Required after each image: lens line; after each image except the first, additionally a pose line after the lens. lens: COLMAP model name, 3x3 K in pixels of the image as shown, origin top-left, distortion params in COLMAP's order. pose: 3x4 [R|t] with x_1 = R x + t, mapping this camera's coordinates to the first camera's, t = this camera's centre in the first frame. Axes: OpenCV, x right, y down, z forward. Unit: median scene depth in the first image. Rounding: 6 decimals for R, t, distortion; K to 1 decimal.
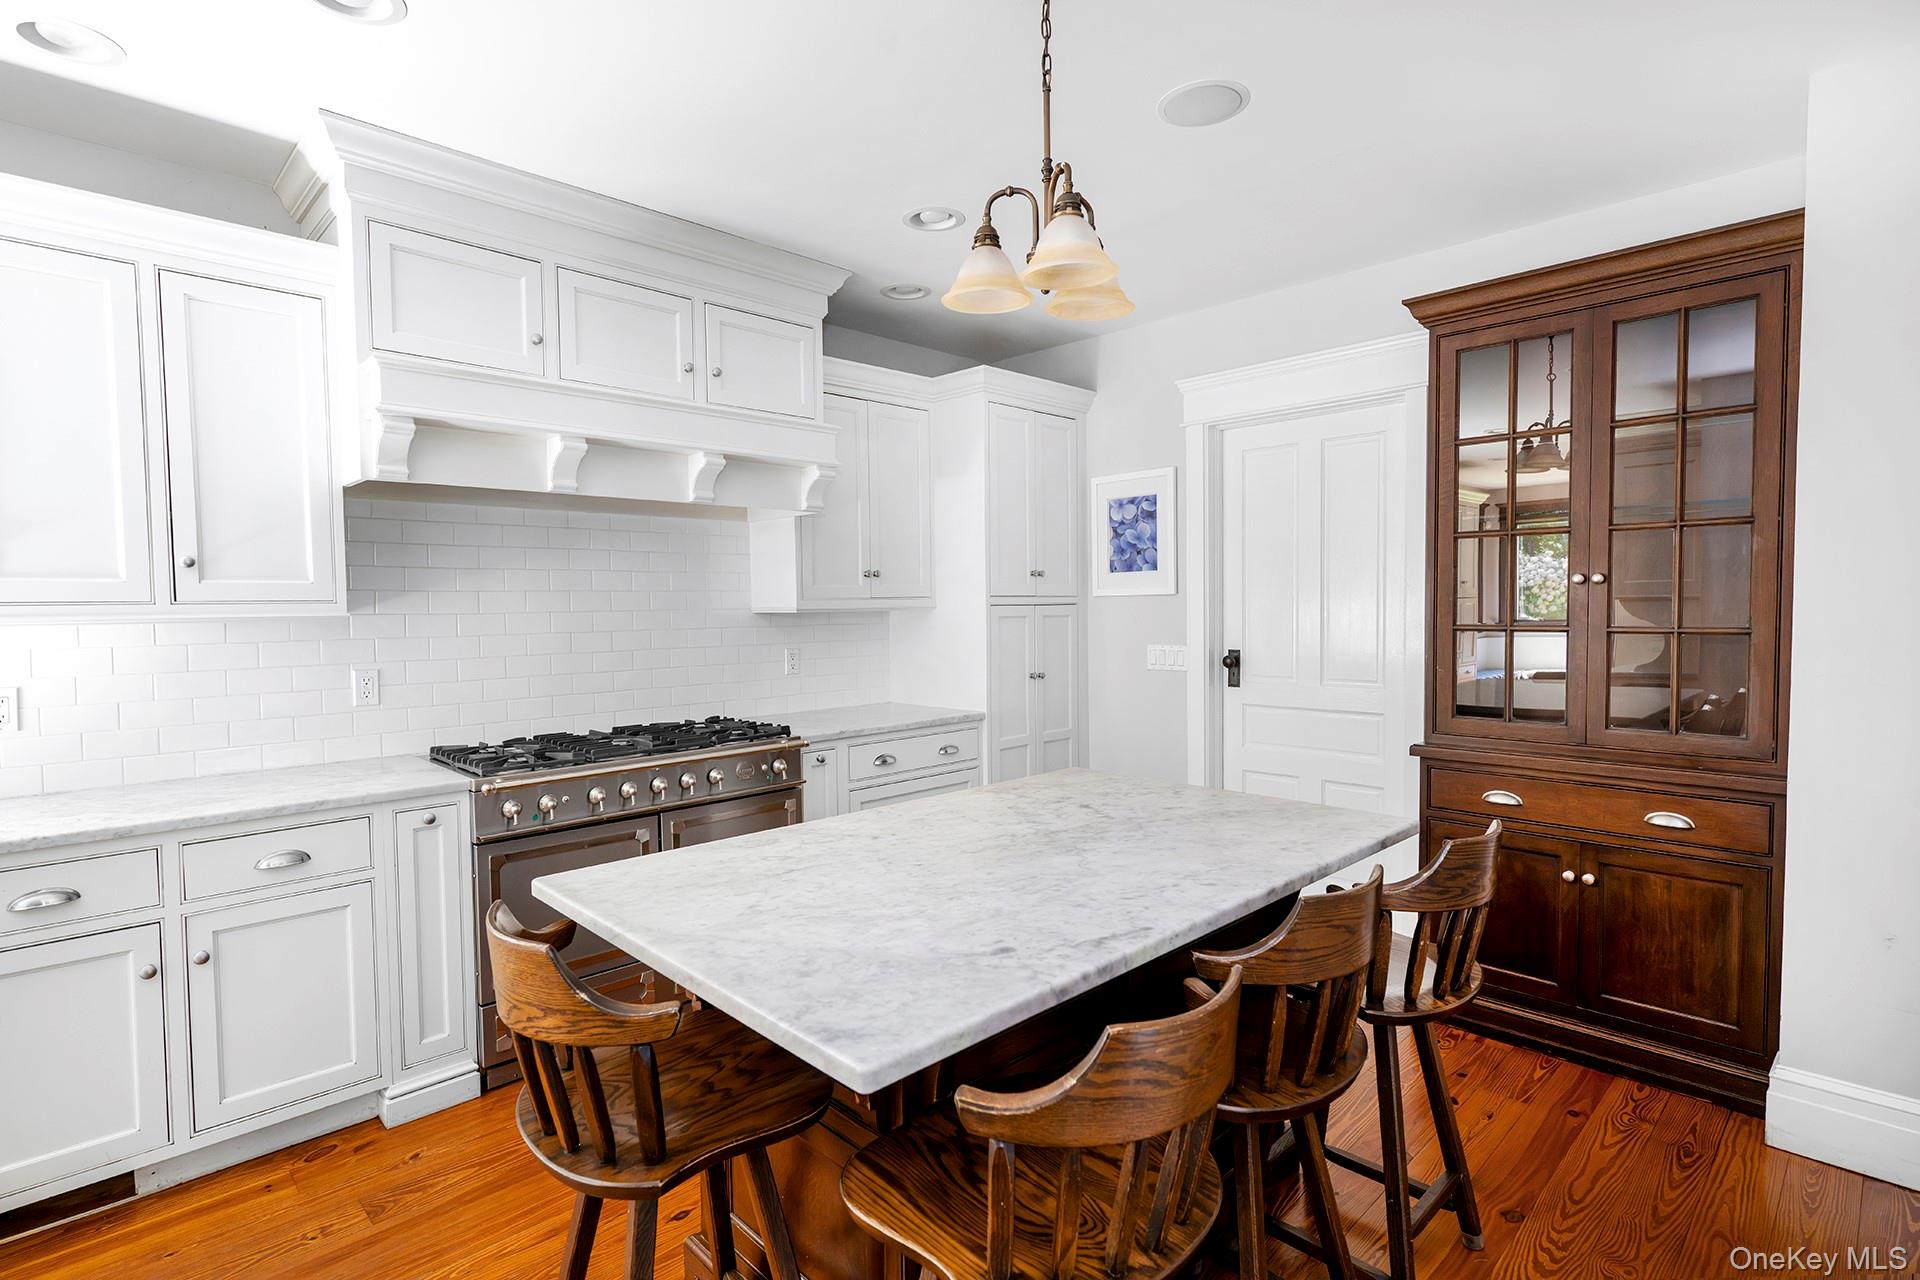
lens RADIAL K [[936.2, 0, 960.0], [0, 936.2, 640.0], [0, 0, 1]] dist [-0.000053, -0.000766]
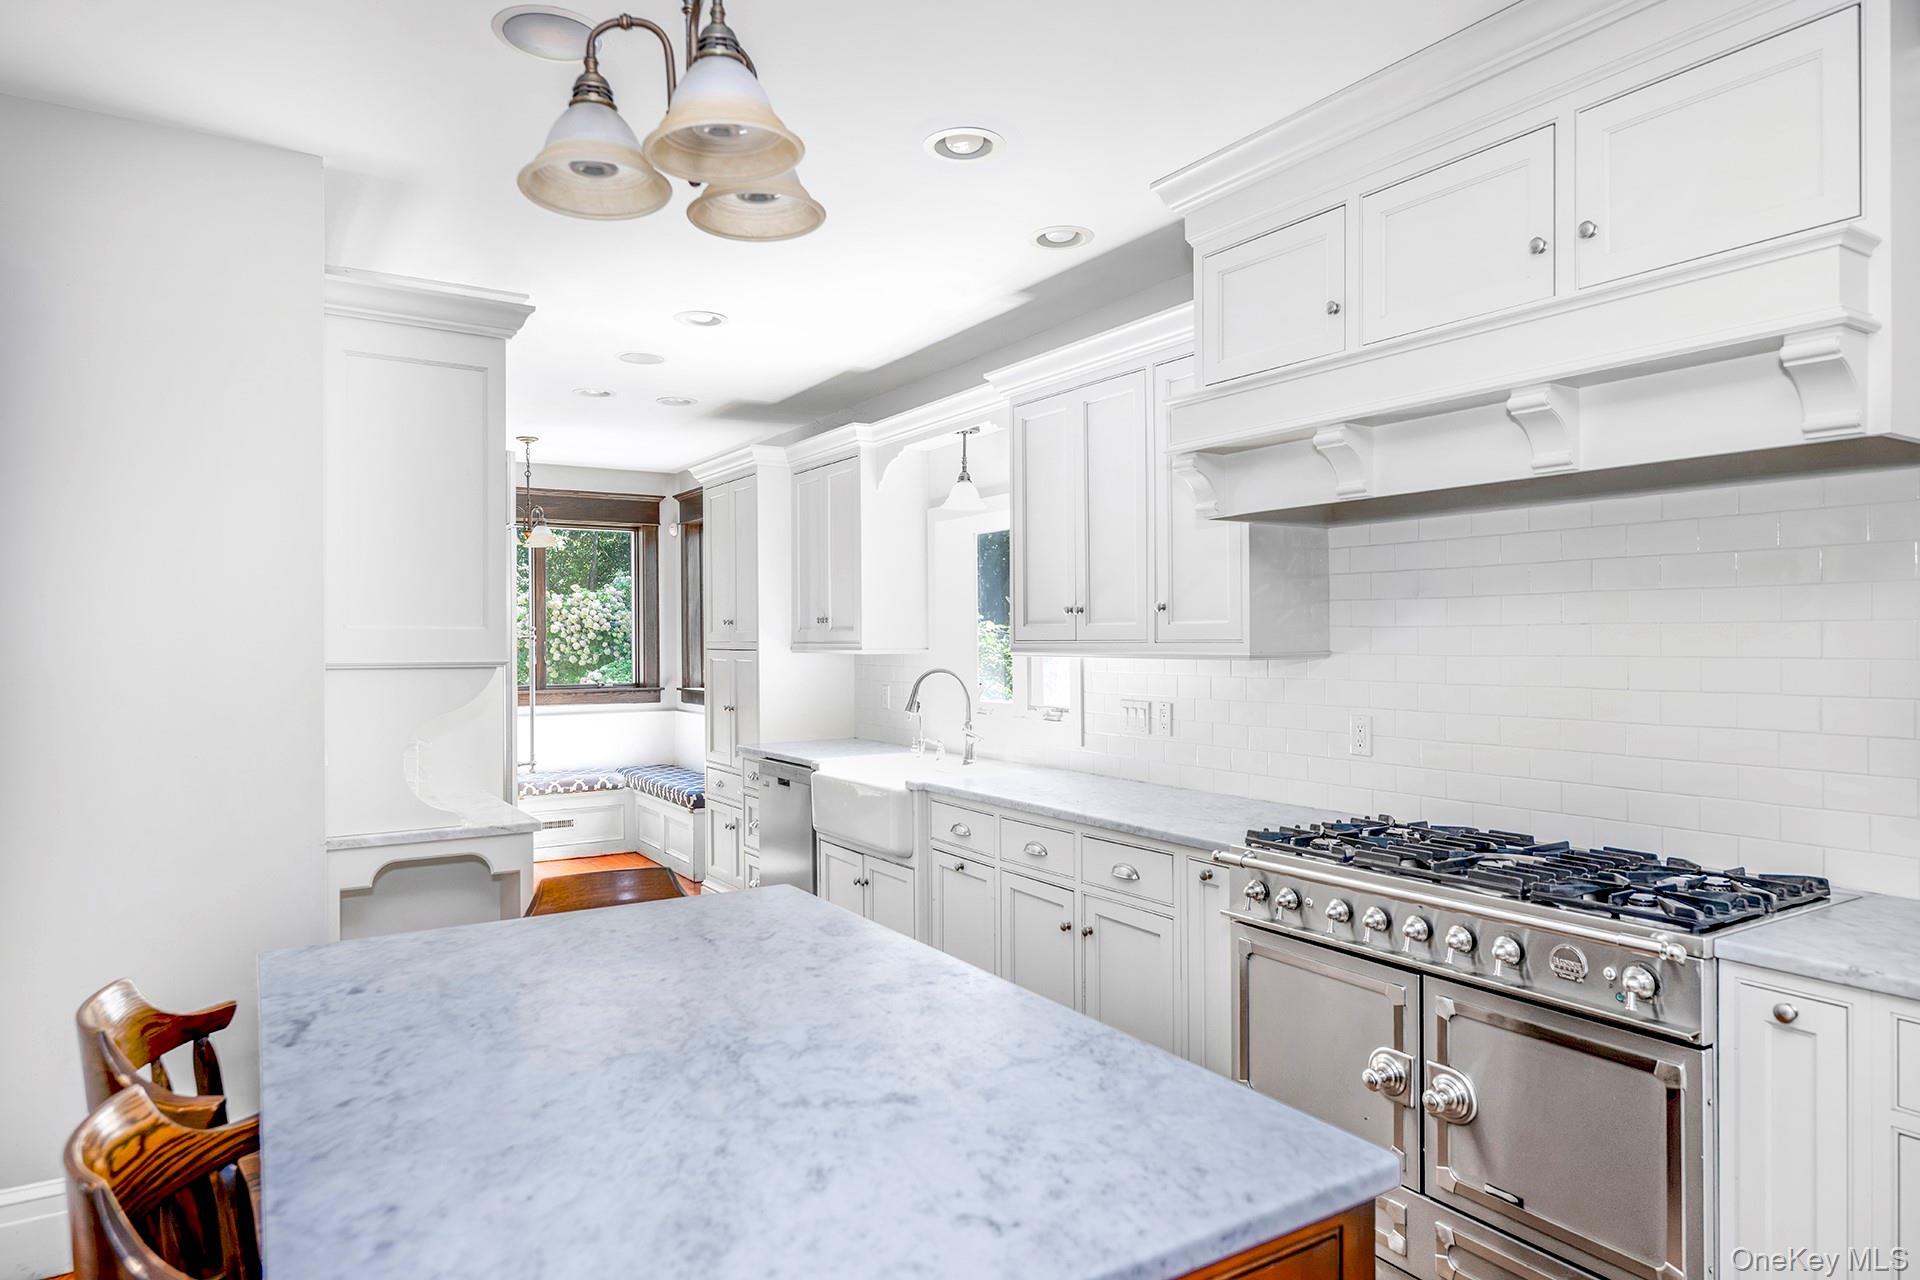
lens RADIAL K [[1148.5, 0, 960.0], [0, 1148.5, 640.0], [0, 0, 1]] dist [-0.001322, -0.002125]
pose [[-0.206610, 0.014801, -0.978311, 0.694163], [-0.033256, 0.999202, 0.022141, -0.070072], [0.977858, 0.037109, -0.205953, 1.137500]]
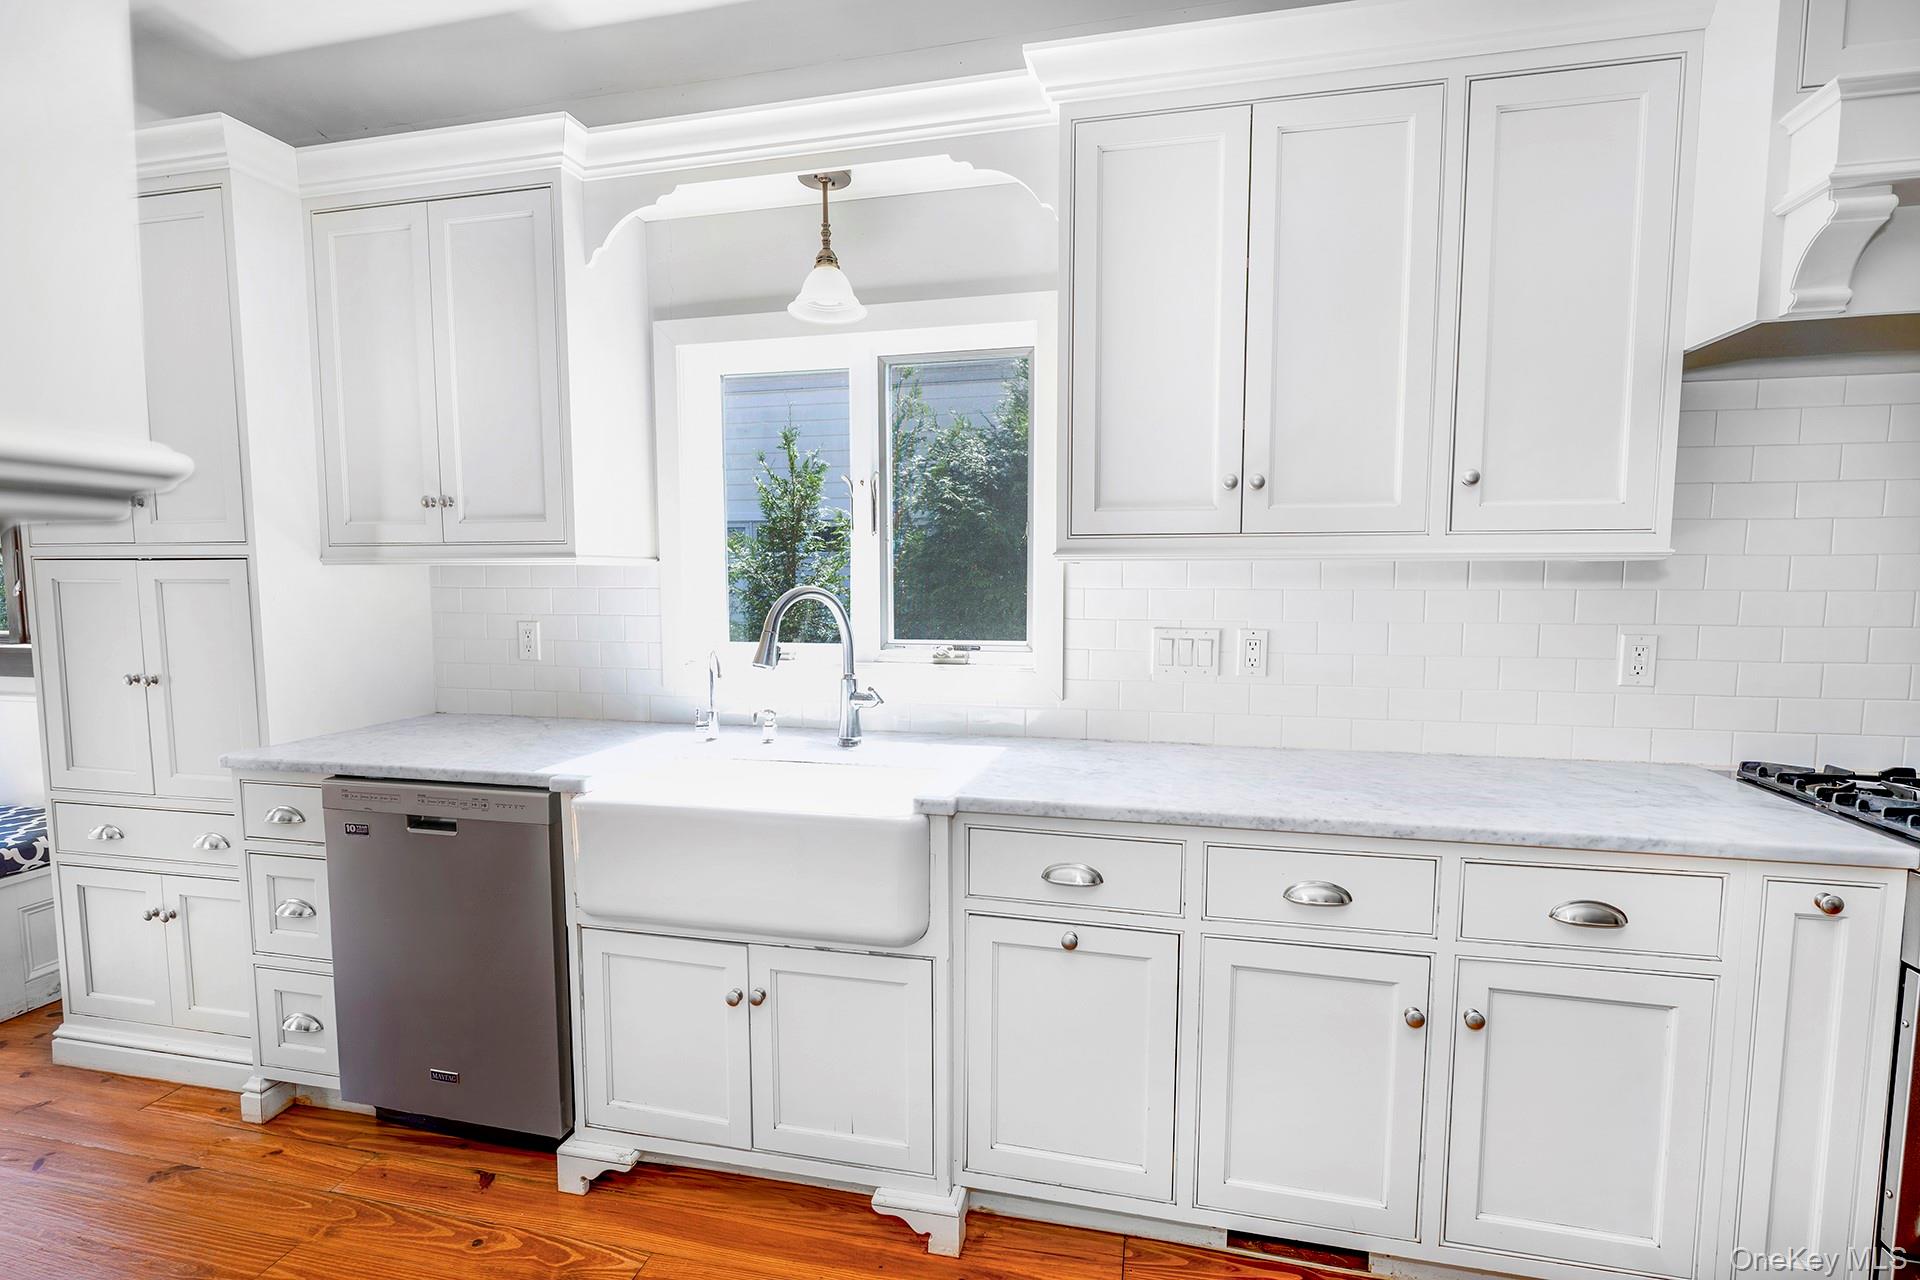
lens RADIAL K [[936.2, 0, 960.0], [0, 936.2, 640.0], [0, 0, 1]] dist [-0.000053, -0.000766]
pose [[0.530552, 0.076608, -0.844184, -0.435445], [-0.039670, 0.997060, 0.065549, 0.014346], [0.846724, -0.001288, 0.532031, 0.278758]]
